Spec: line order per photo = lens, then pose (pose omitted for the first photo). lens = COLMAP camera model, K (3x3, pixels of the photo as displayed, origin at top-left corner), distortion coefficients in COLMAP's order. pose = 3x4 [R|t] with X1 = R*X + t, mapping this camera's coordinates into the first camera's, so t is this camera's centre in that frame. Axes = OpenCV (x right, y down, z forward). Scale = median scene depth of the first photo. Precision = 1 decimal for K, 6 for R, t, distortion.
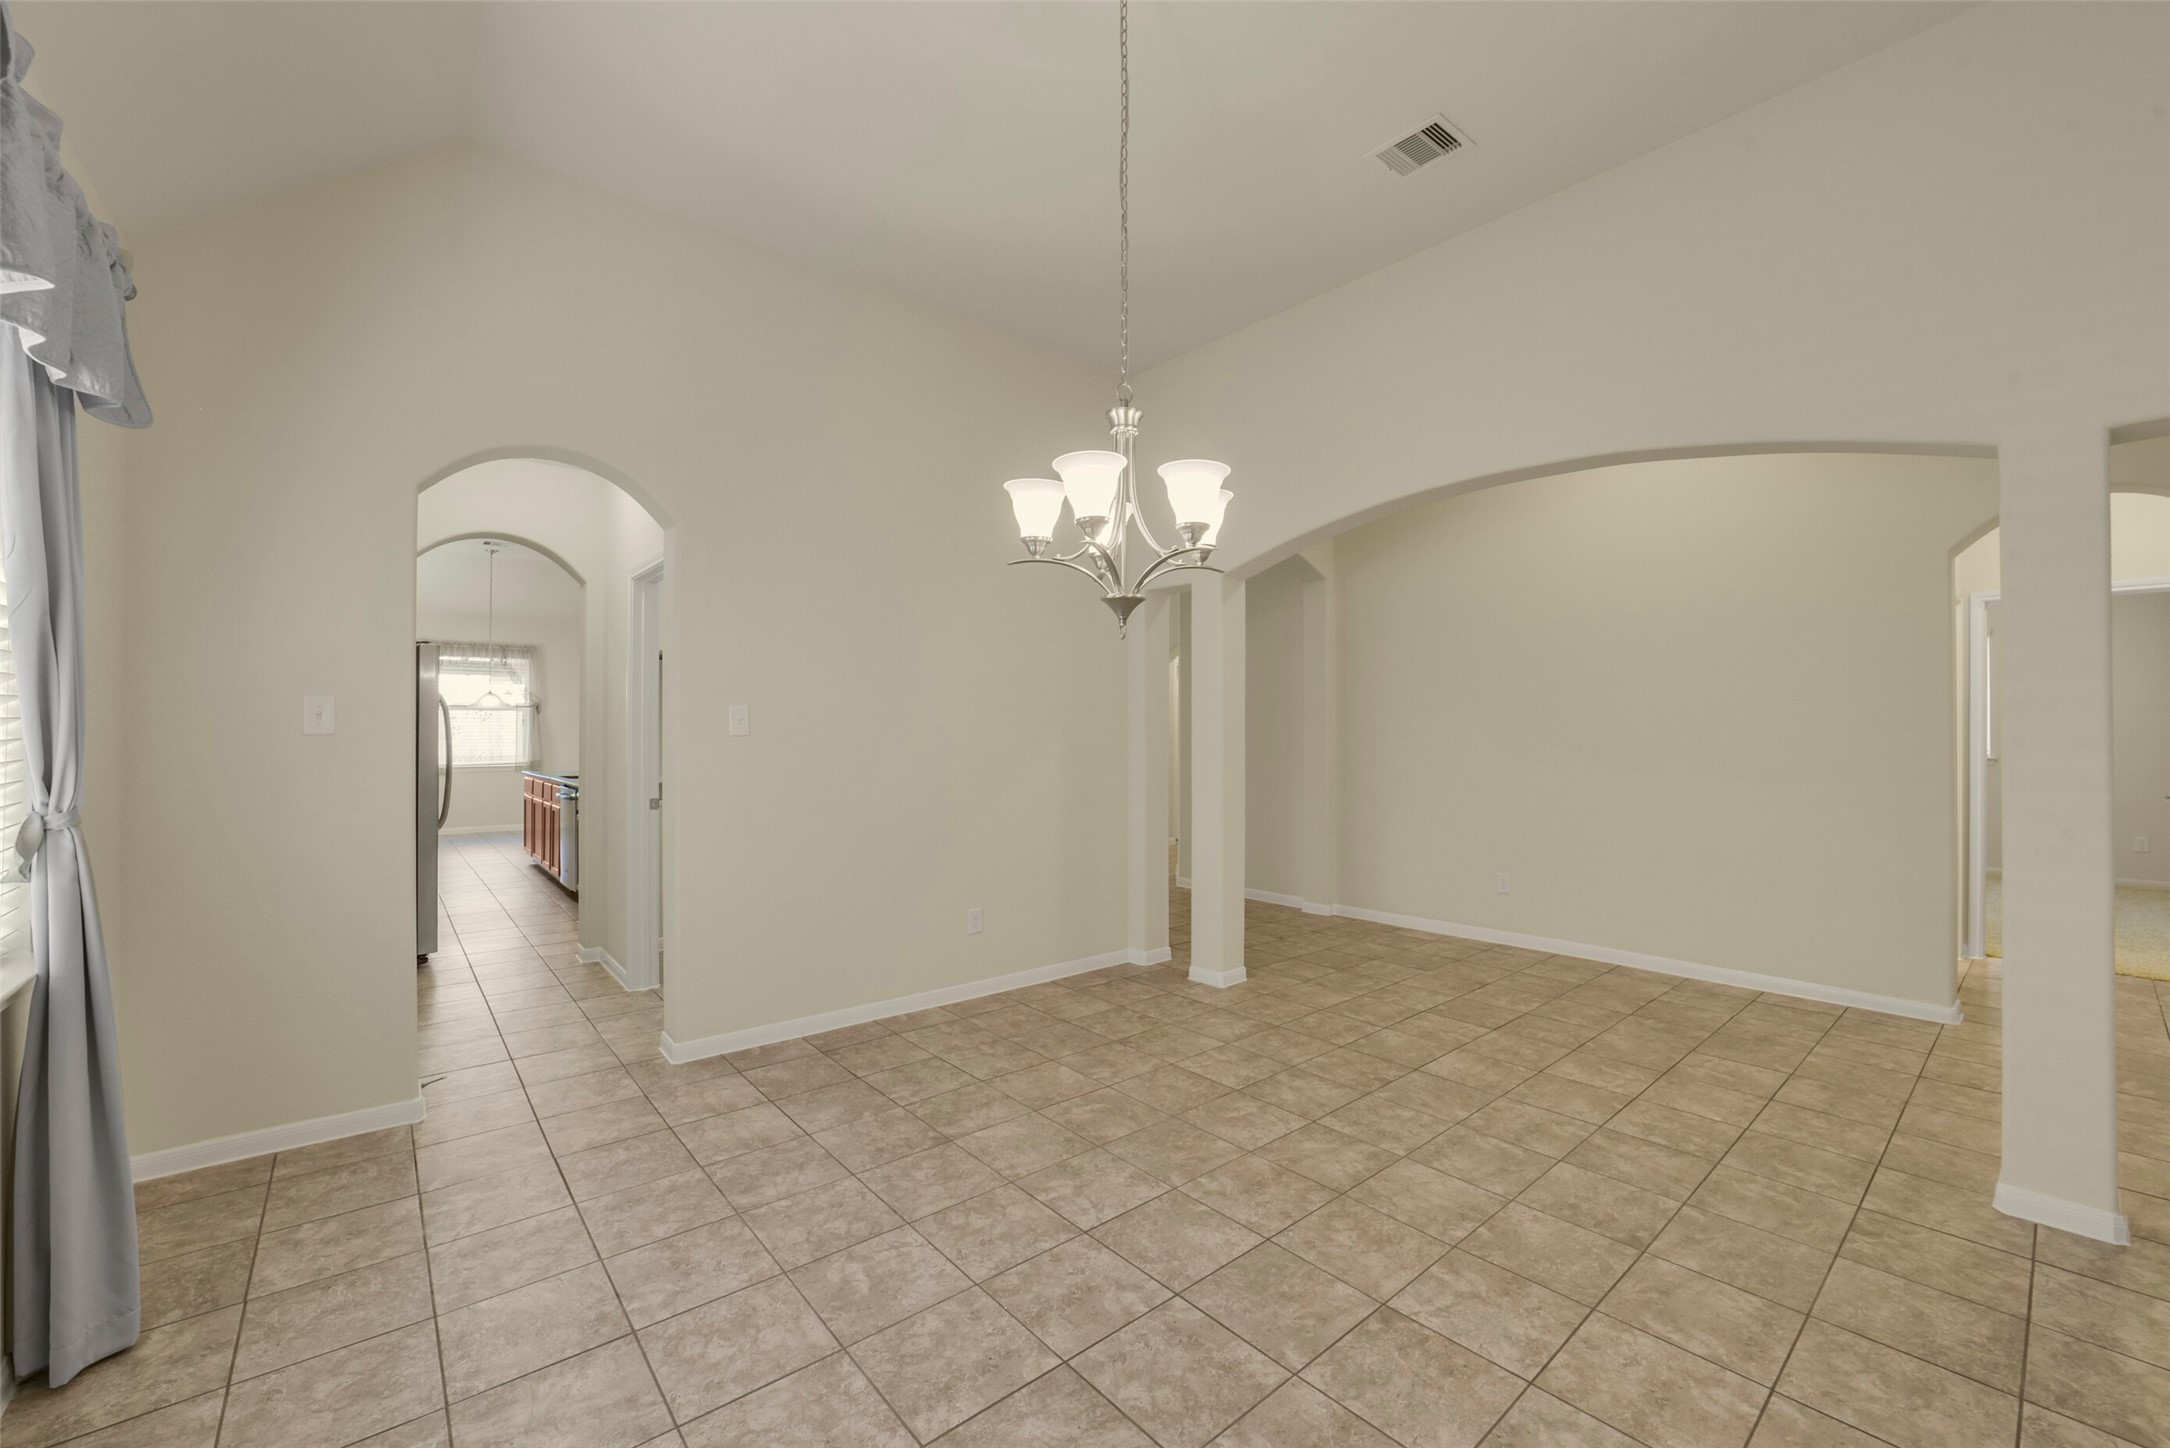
lens RADIAL K [[871.3, 0, 1079.3], [0, 871.3, 727.4], [0, 0, 1]] dist [-0.035660, 0.006969]
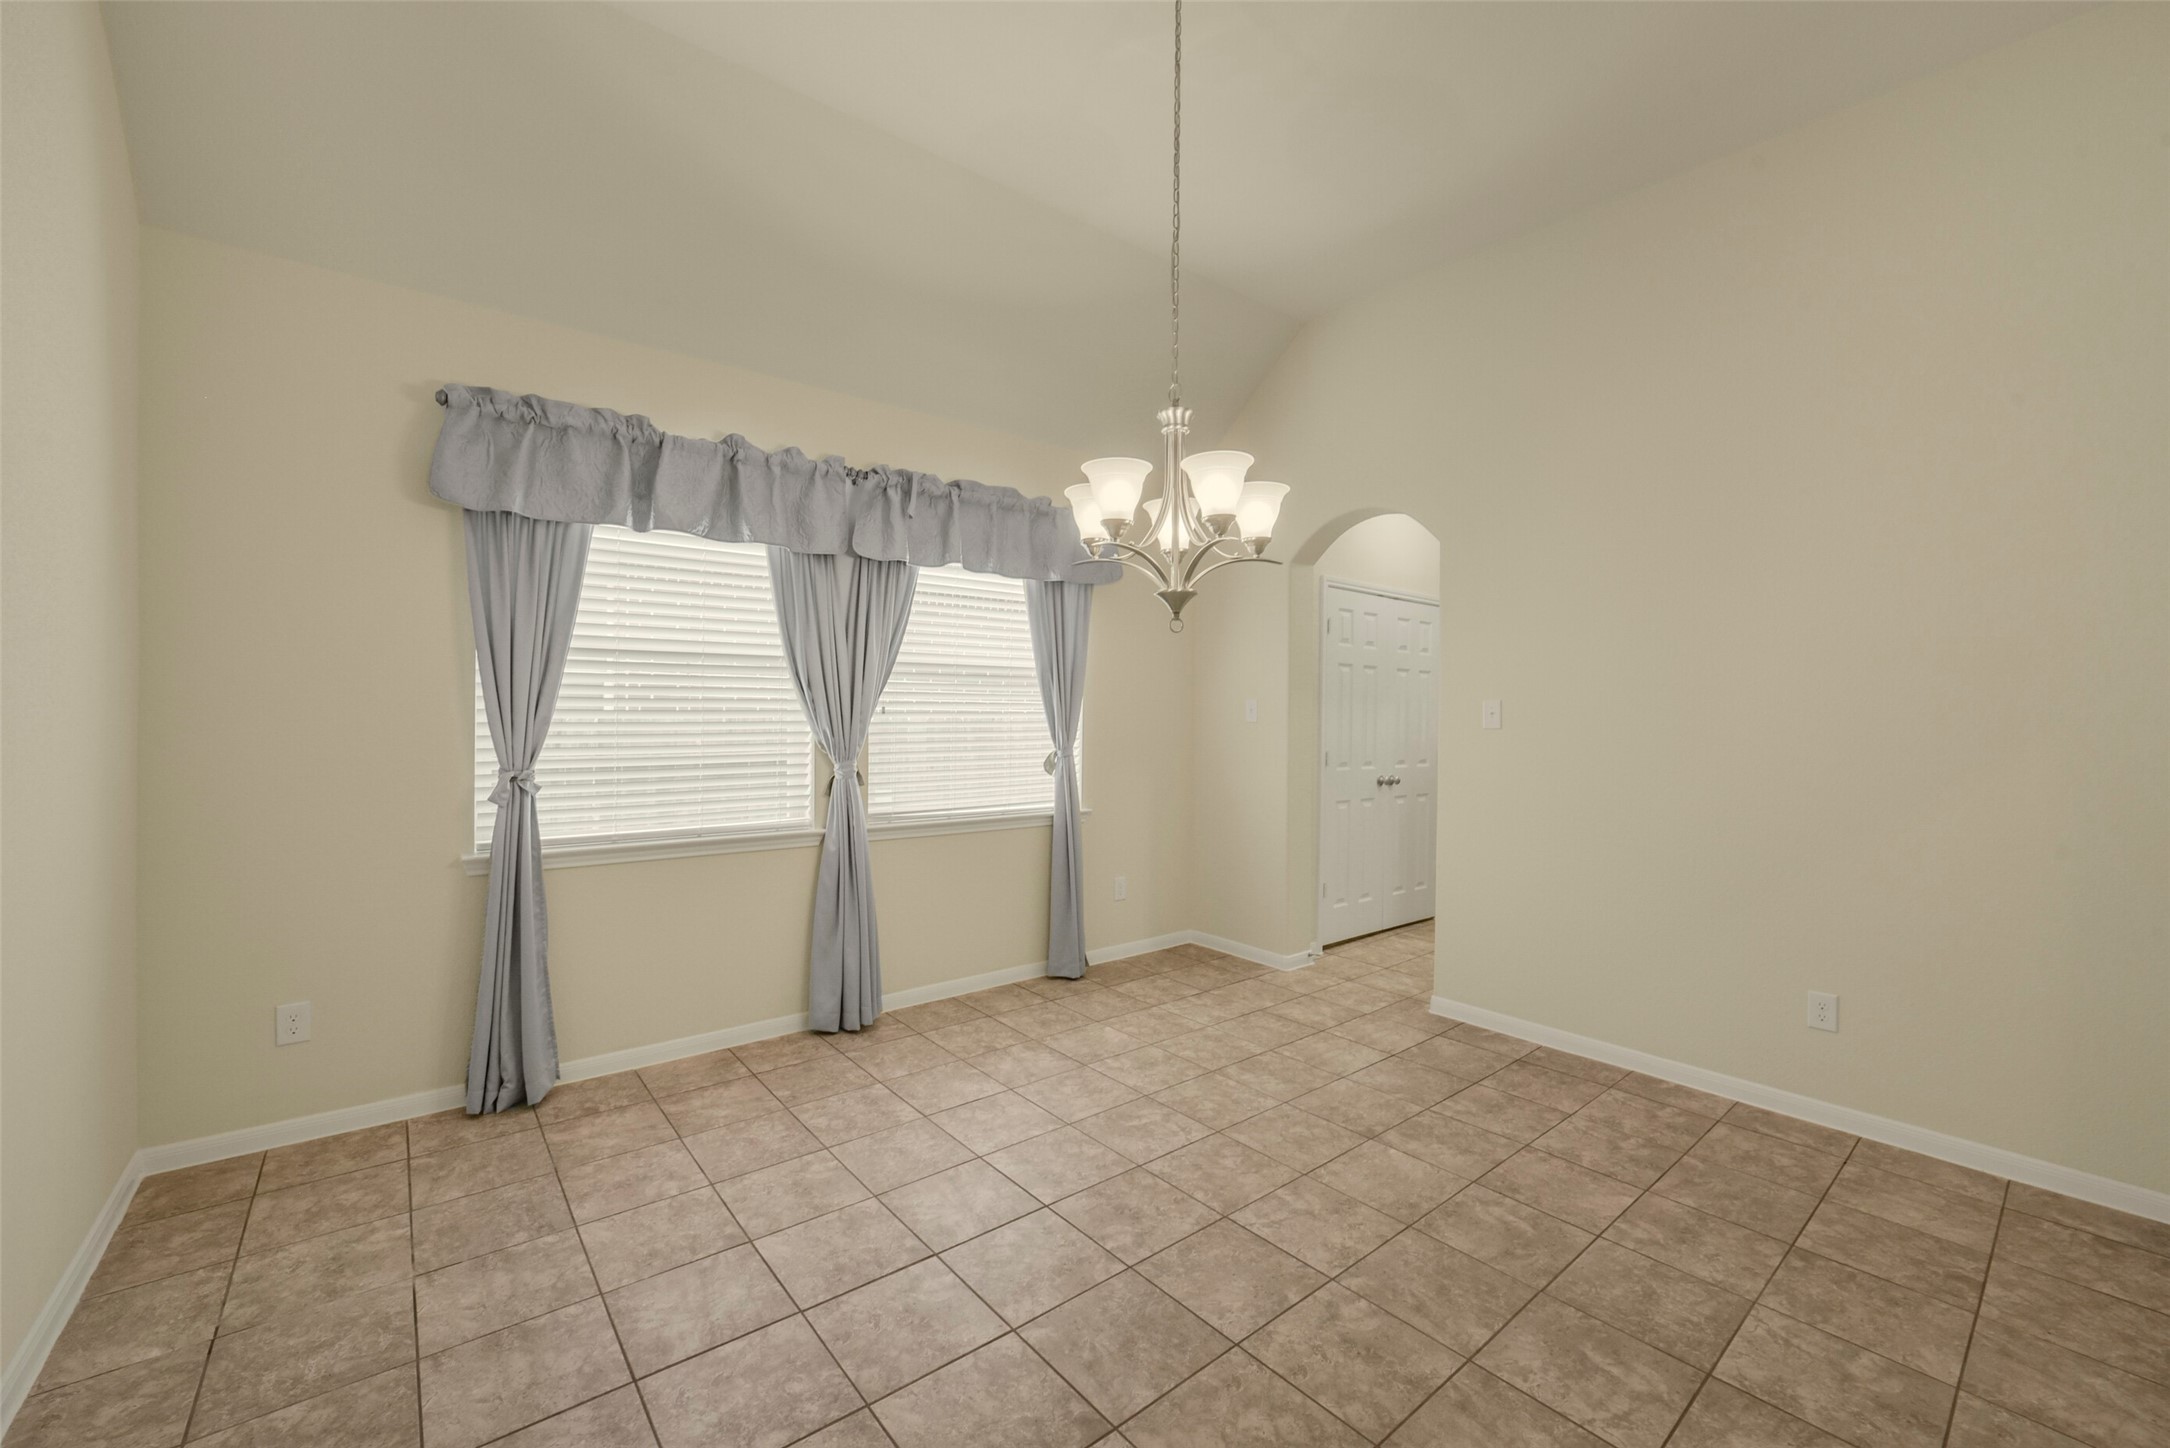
lens RADIAL K [[871.3, 0, 1110.9], [0, 871.3, 714.7], [0, 0, 1]] dist [-0.035660, 0.006969]
pose [[0.001116, -0.001465, -0.999998, 0.761748], [-0.010107, 0.999948, -0.001476, 0.006046], [0.999948, 0.010109, 0.001102, 0.652750]]
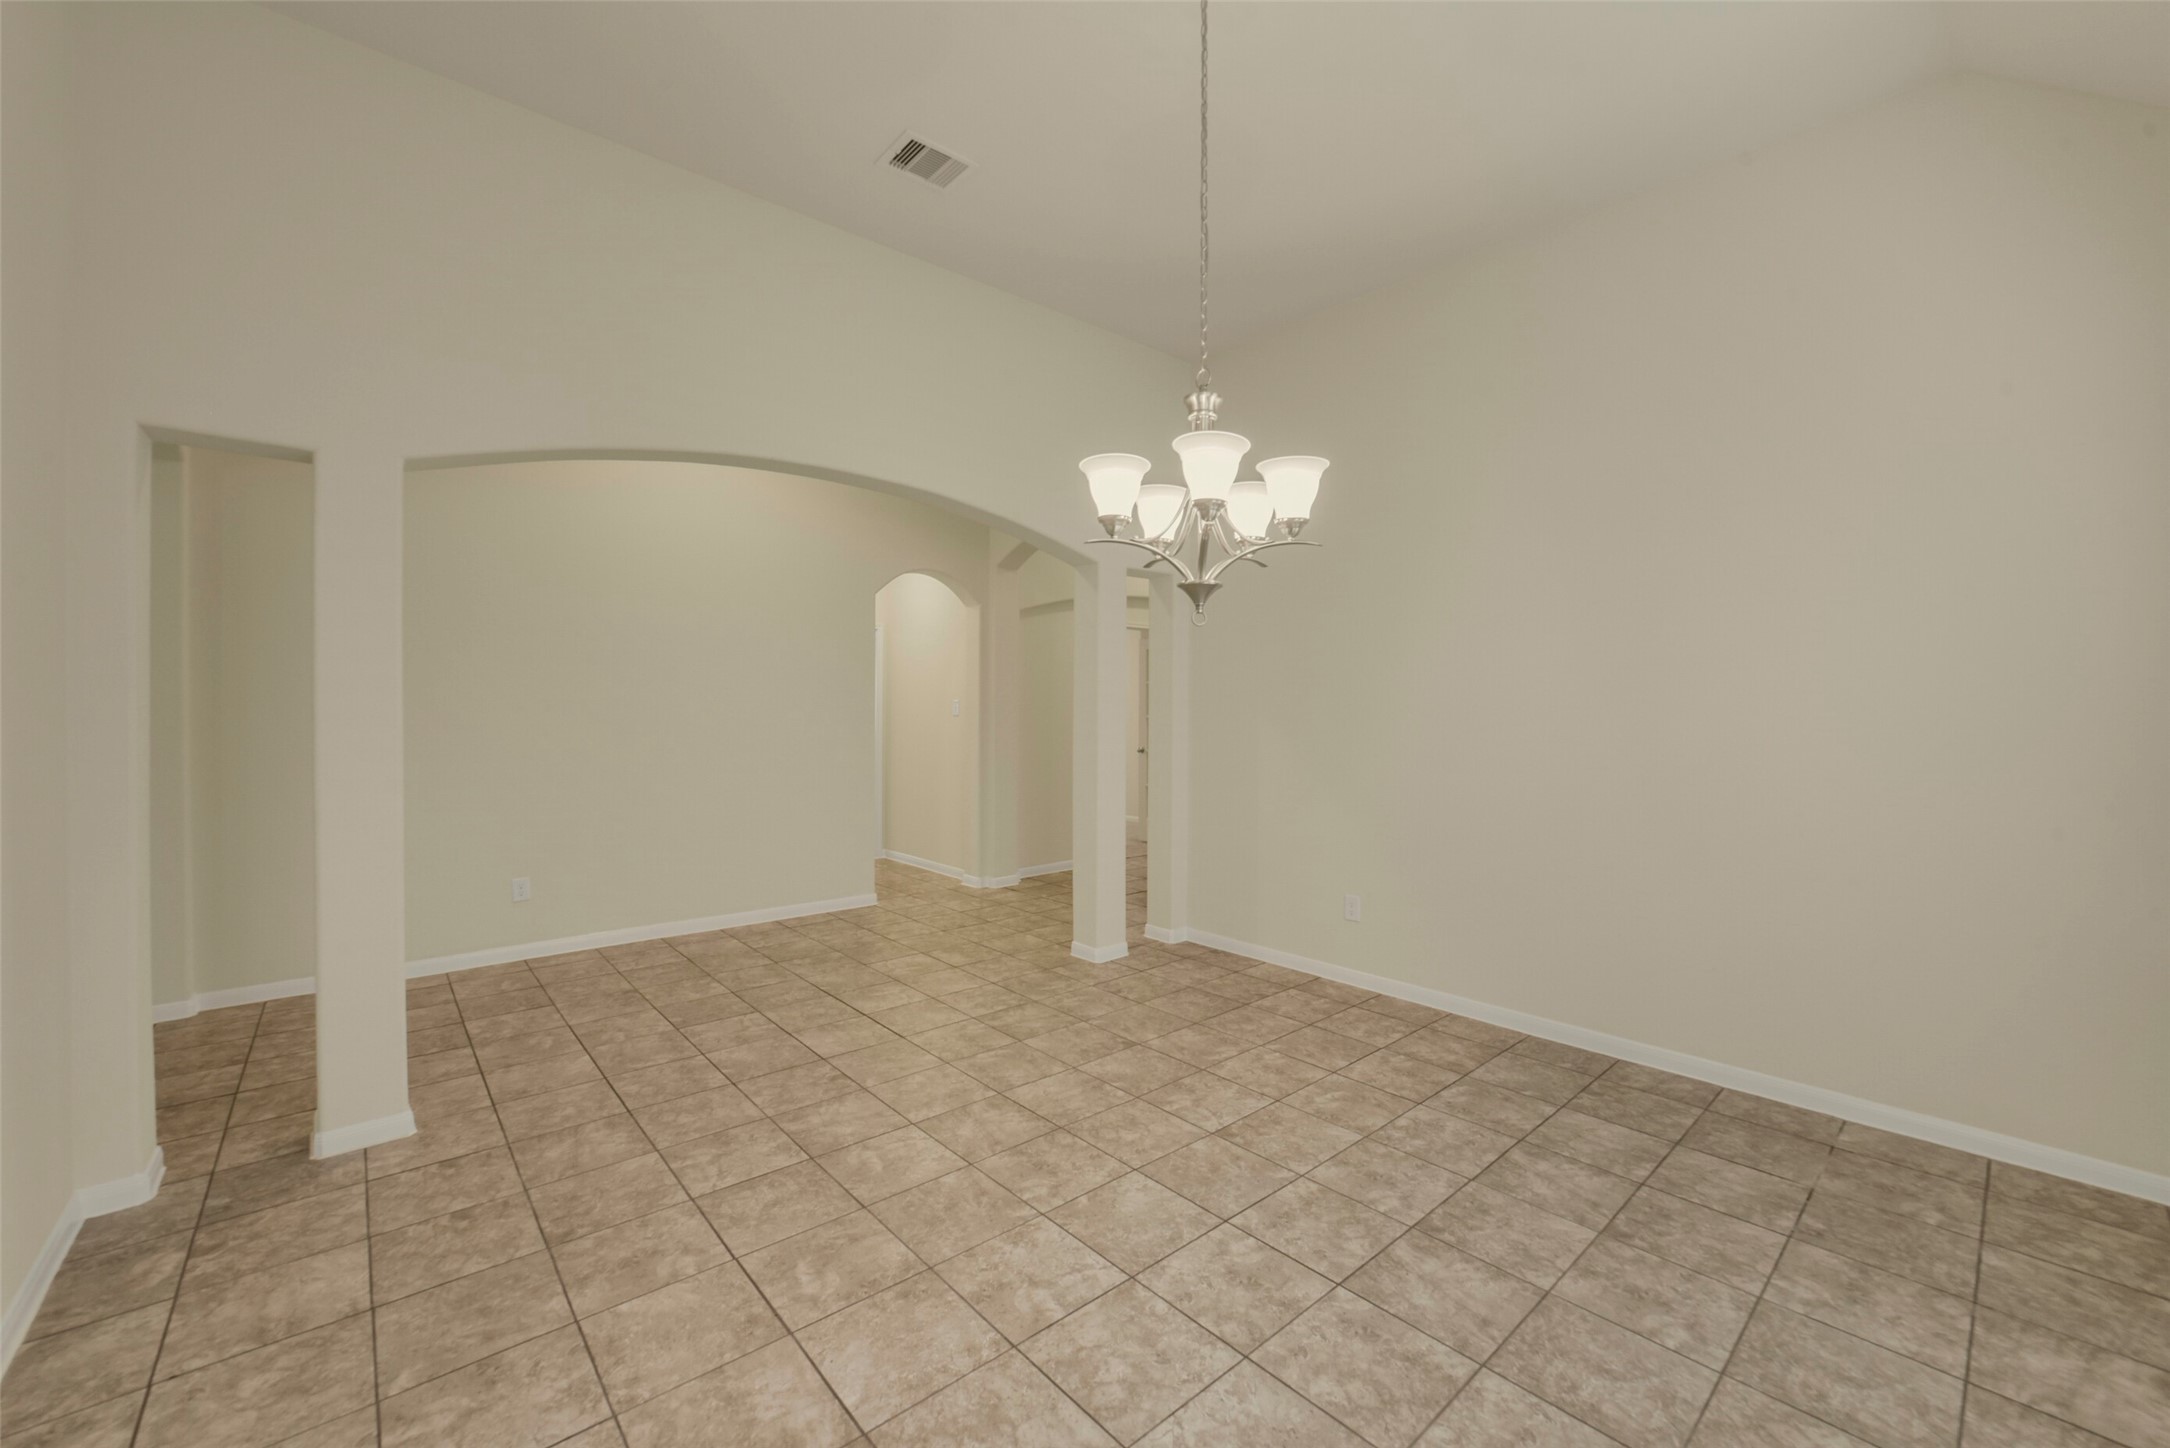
lens RADIAL K [[871.3, 0, 1118.5], [0, 871.3, 705.3], [0, 0, 1]] dist [-0.035660, 0.006969]
pose [[-0.043798, 0.005213, 0.999027, -0.660702], [-0.004785, 0.999974, -0.005428, 0.005570], [-0.999029, -0.005018, -0.043772, 0.799969]]
